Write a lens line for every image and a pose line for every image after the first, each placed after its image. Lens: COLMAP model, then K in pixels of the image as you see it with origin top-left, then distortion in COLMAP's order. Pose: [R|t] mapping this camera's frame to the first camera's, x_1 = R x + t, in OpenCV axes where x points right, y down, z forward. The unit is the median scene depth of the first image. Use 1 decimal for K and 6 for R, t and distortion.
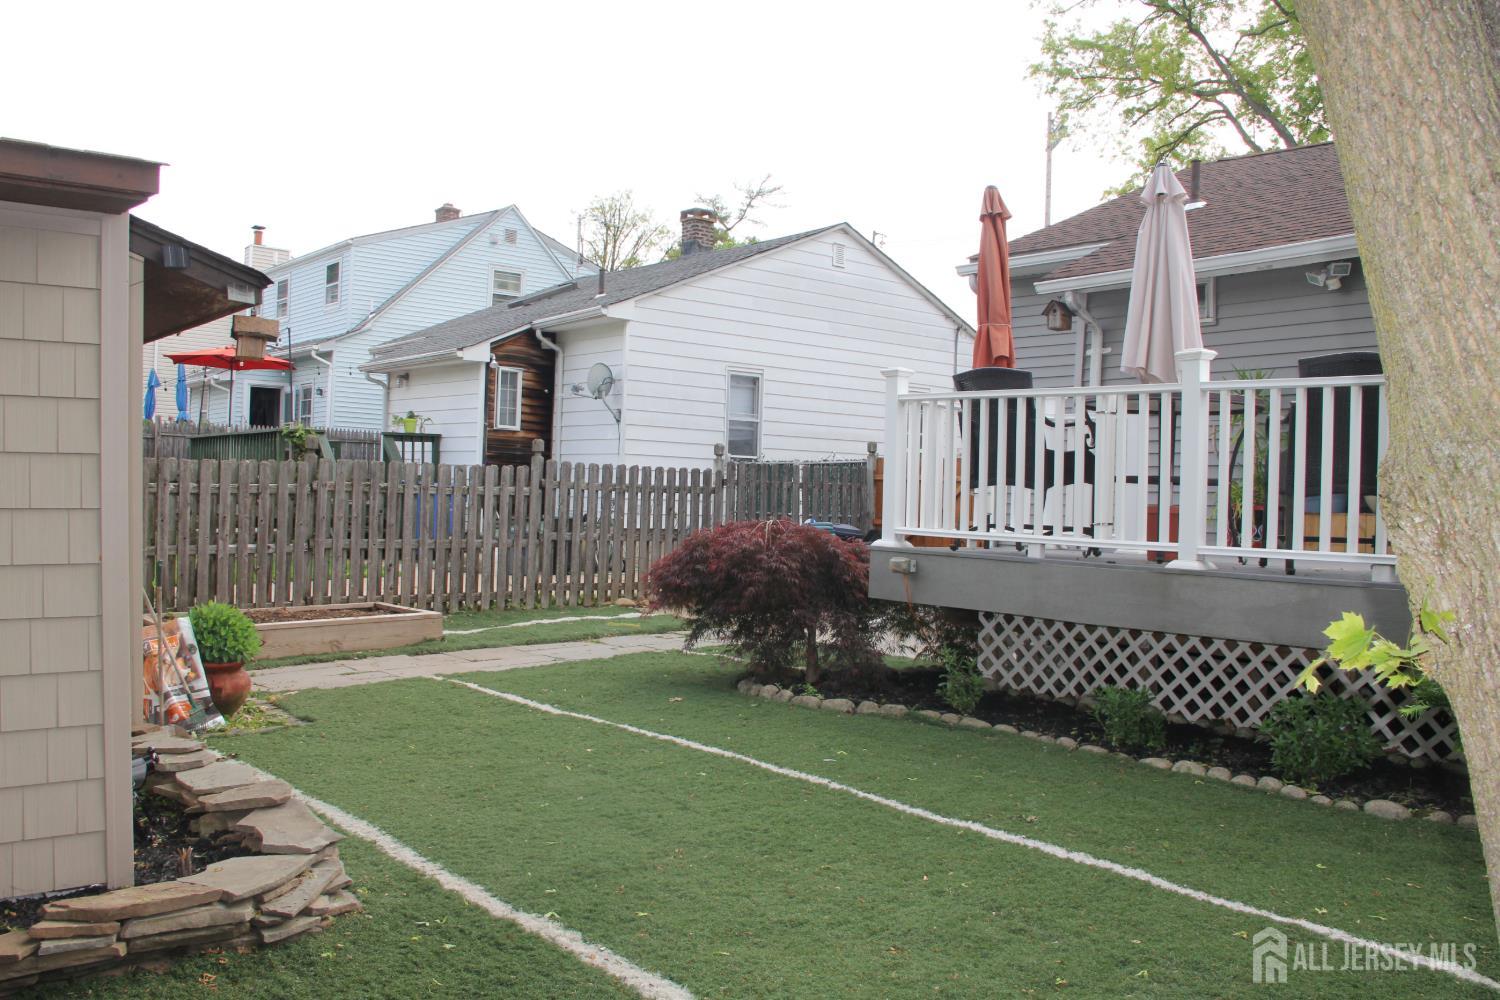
lens RADIAL K [[1289.8, 0, 738.0], [0, 1289.8, 492.7], [0, 0, 1]] dist [-0.154405, 0.125156]
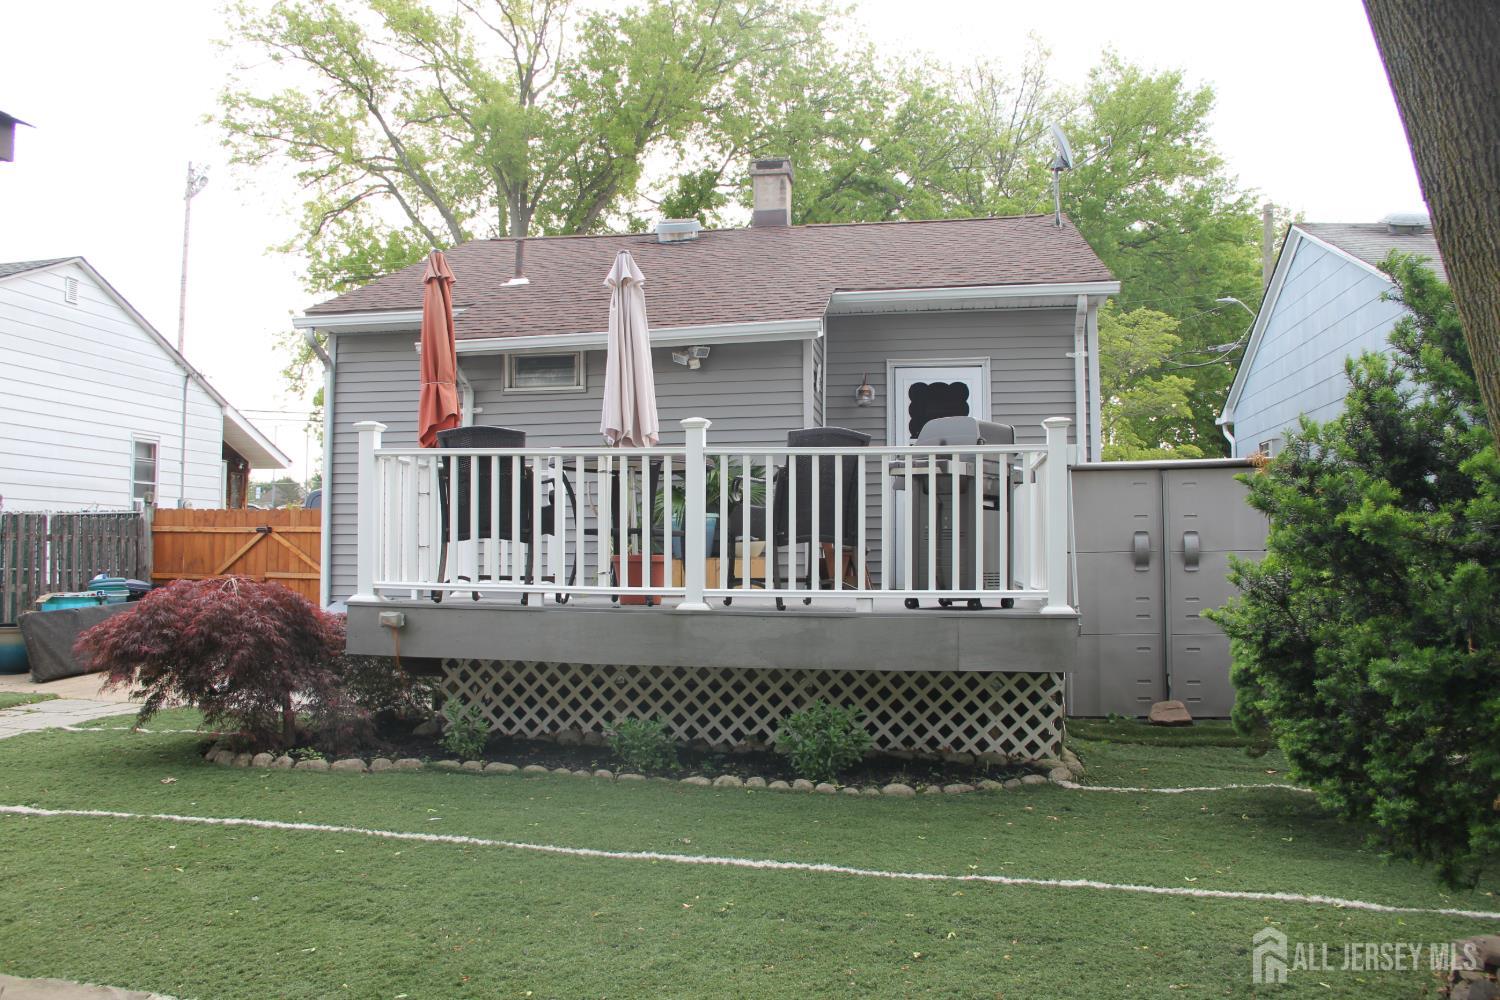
lens RADIAL K [[1225.3, 0, 750.3], [0, 1225.3, 505.6], [0, 0, 1]] dist [-0.142012, 0.062359]
pose [[0.759778, 0.004527, 0.650166, -0.258456], [0.013721, 0.999641, -0.022995, -0.006204], [-0.650037, 0.026393, 0.759444, 0.095401]]
